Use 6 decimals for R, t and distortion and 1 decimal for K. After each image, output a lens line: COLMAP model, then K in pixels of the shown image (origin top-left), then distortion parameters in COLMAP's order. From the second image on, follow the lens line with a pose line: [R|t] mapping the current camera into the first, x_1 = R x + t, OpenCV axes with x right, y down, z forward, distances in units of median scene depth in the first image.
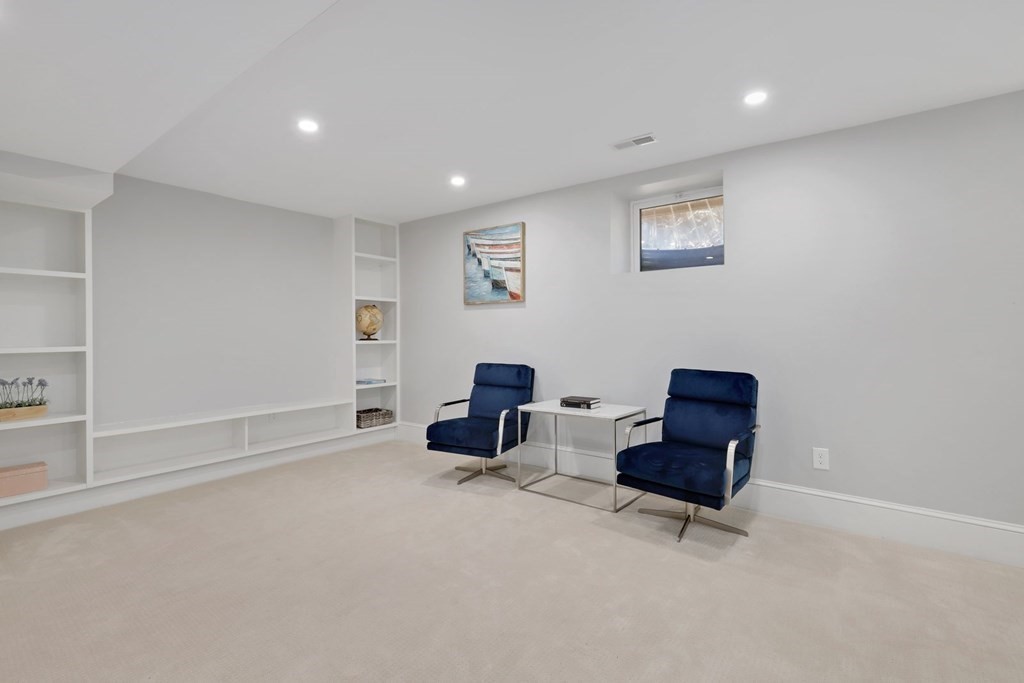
lens RADIAL K [[463.0, 0, 511.0], [0, 463.0, 331.8], [0, 0, 1]] dist [0.001170, 0.000069]
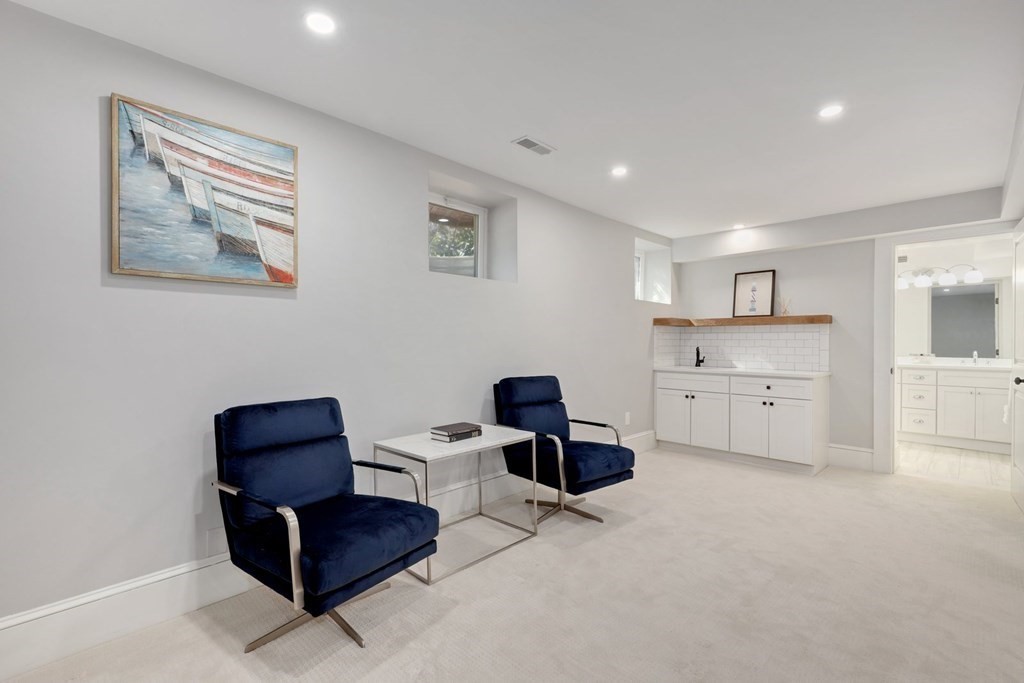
lens RADIAL K [[458.6, 0, 512.0], [0, 458.6, 341.5], [0, 0, 1]] dist [0.003419, -0.000612]
pose [[0.126065, 0.001351, 0.992021, -0.478189], [-0.003282, 0.999994, -0.000945, 0.000441], [-0.992017, -0.003137, 0.126069, 0.636516]]
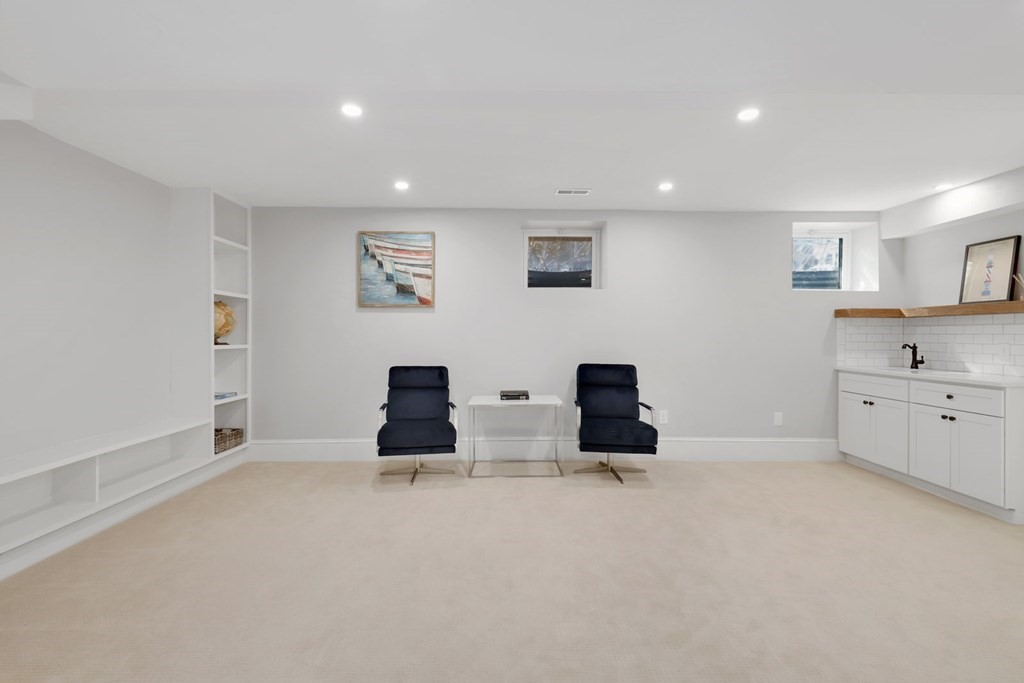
lens RADIAL K [[466.9, 0, 507.6], [0, 466.9, 331.2], [0, 0, 1]] dist [0.003177, -0.000206]
pose [[0.788940, 0.009591, 0.614396, -0.475488], [-0.005158, 0.999946, -0.008986, -0.000643], [-0.614449, 0.003921, 0.788947, 0.048576]]
